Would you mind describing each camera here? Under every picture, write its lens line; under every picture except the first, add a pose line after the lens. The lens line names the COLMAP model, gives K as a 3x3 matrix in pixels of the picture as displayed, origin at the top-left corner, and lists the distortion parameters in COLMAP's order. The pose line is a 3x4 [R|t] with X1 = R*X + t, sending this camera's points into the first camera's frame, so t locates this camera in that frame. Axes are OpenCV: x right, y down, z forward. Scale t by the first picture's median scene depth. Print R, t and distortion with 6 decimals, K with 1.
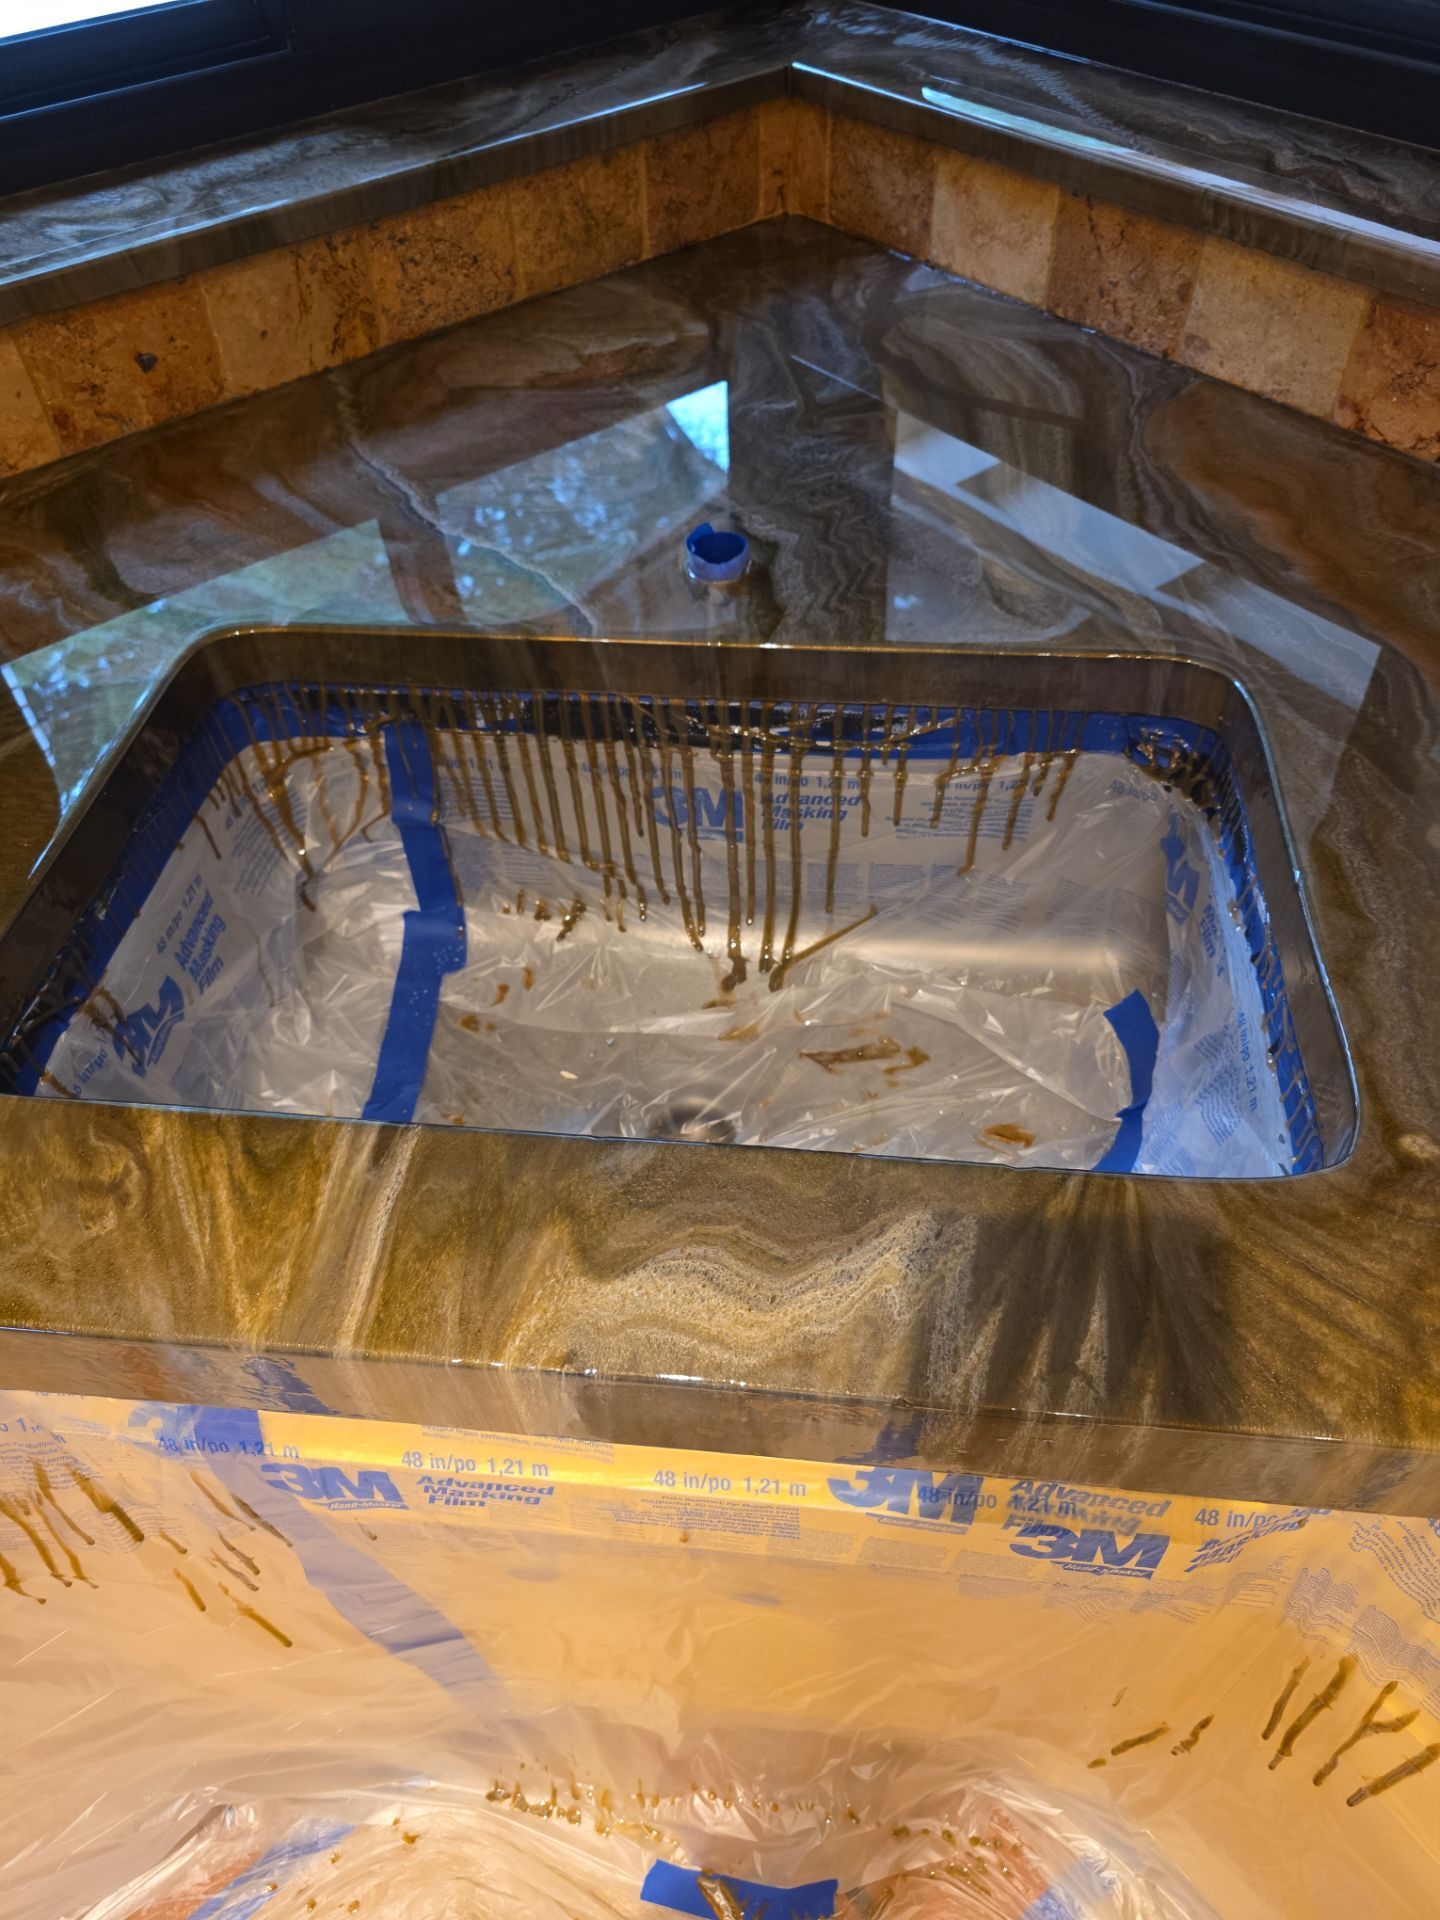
lens RADIAL K [[1246.1, 0, 724.3], [0, 1246.1, 965.2], [0, 0, 1]] dist [0.002923, -0.012444]
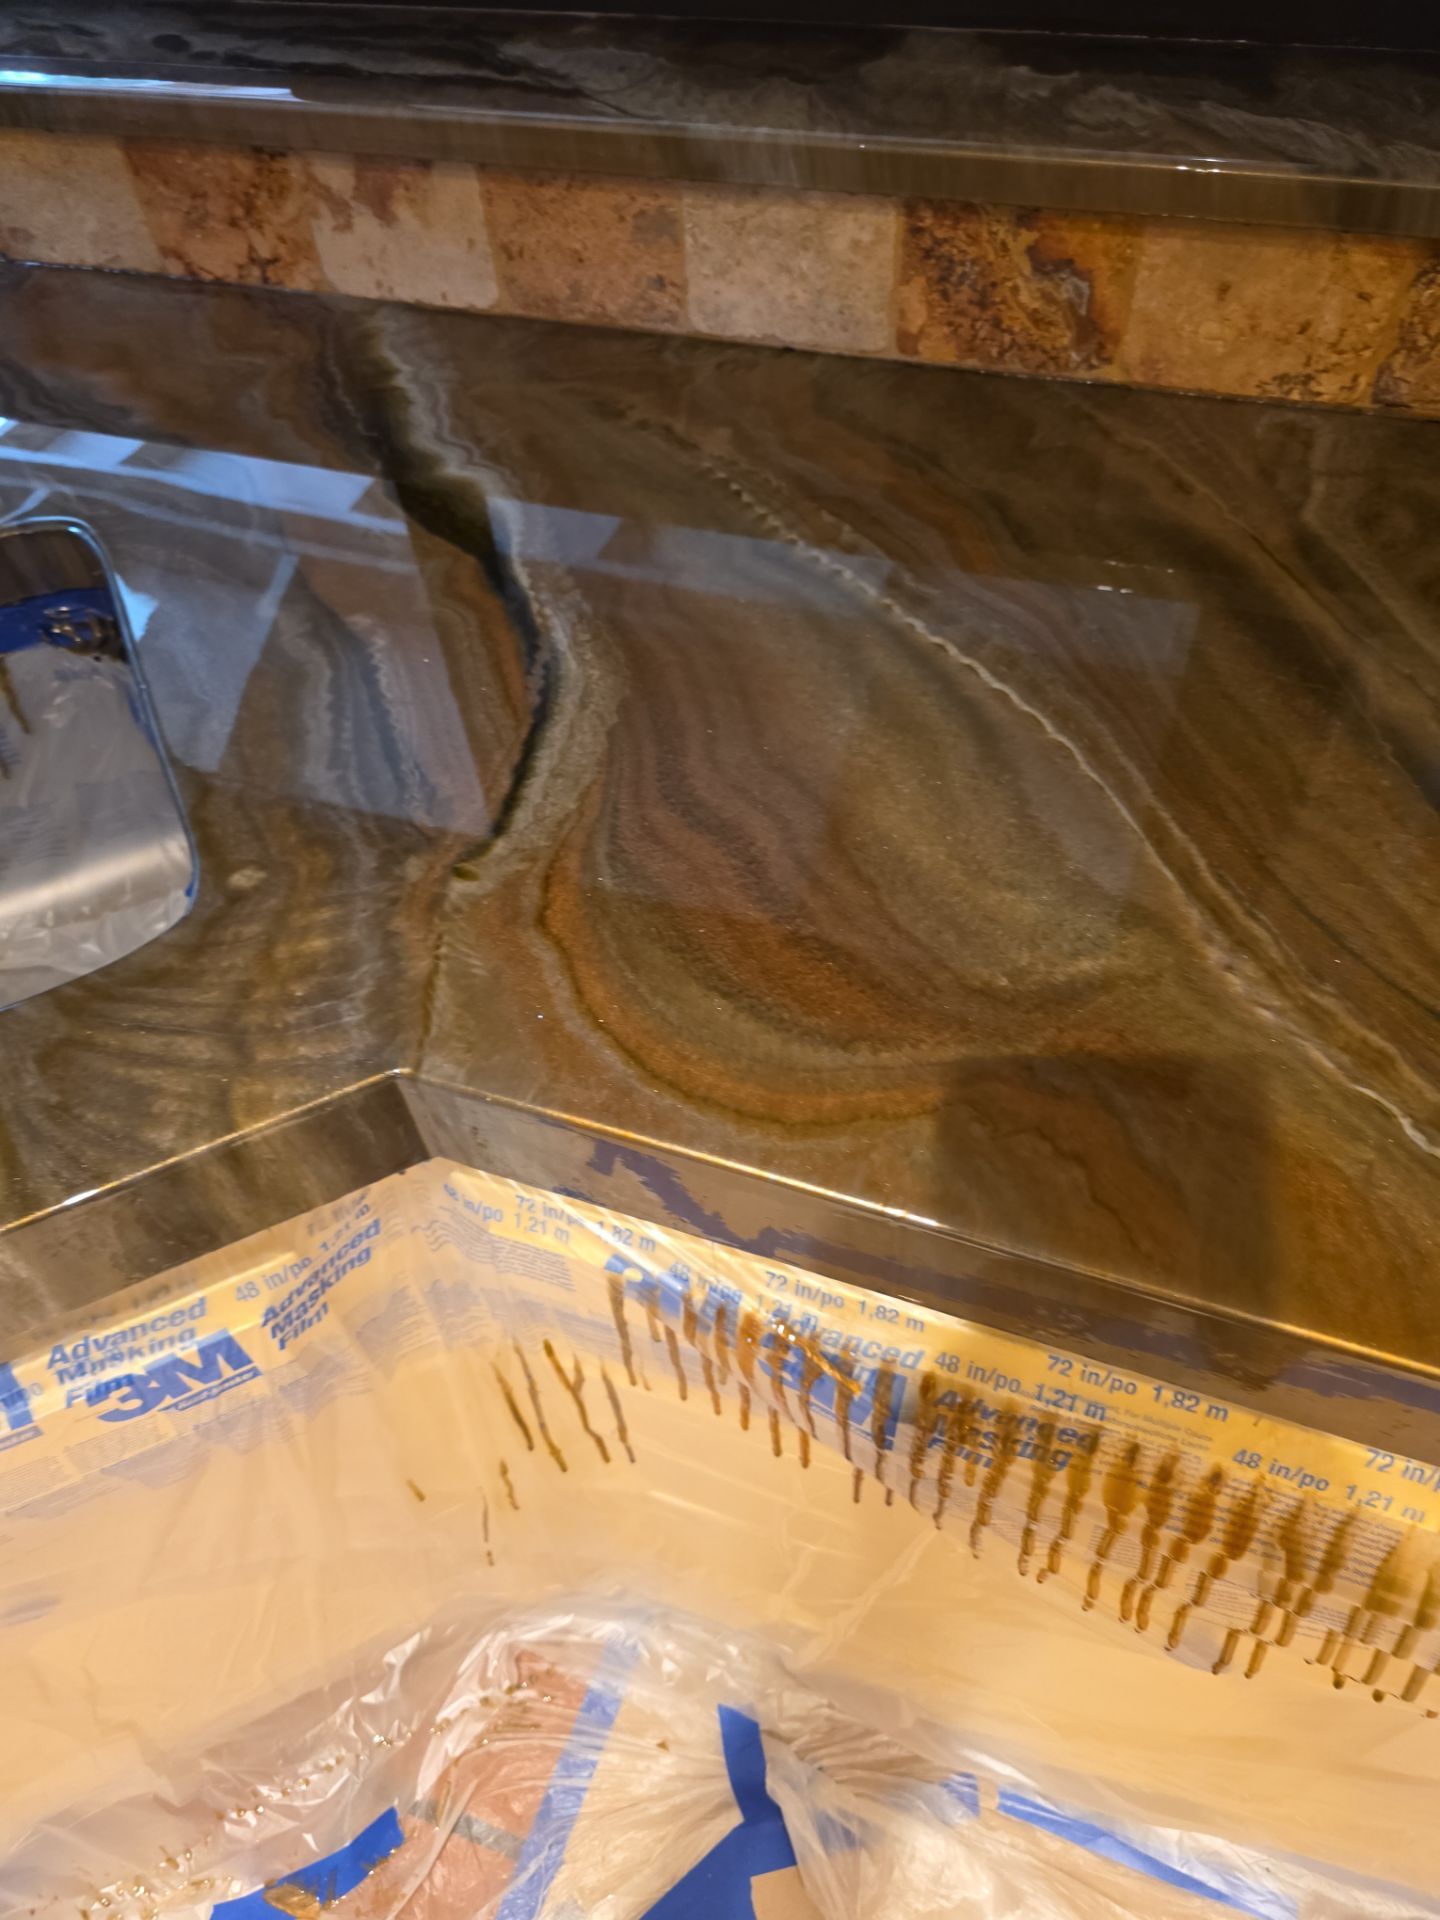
lens RADIAL K [[1246.1, 0, 718.2], [0, 1246.1, 946.2], [0, 0, 1]] dist [0.002923, -0.012444]
pose [[0.854071, -0.409078, 0.321275, 0.326943], [0.406724, 0.910235, 0.077773, 0.169467], [-0.324251, 0.064247, 0.943787, -0.070516]]
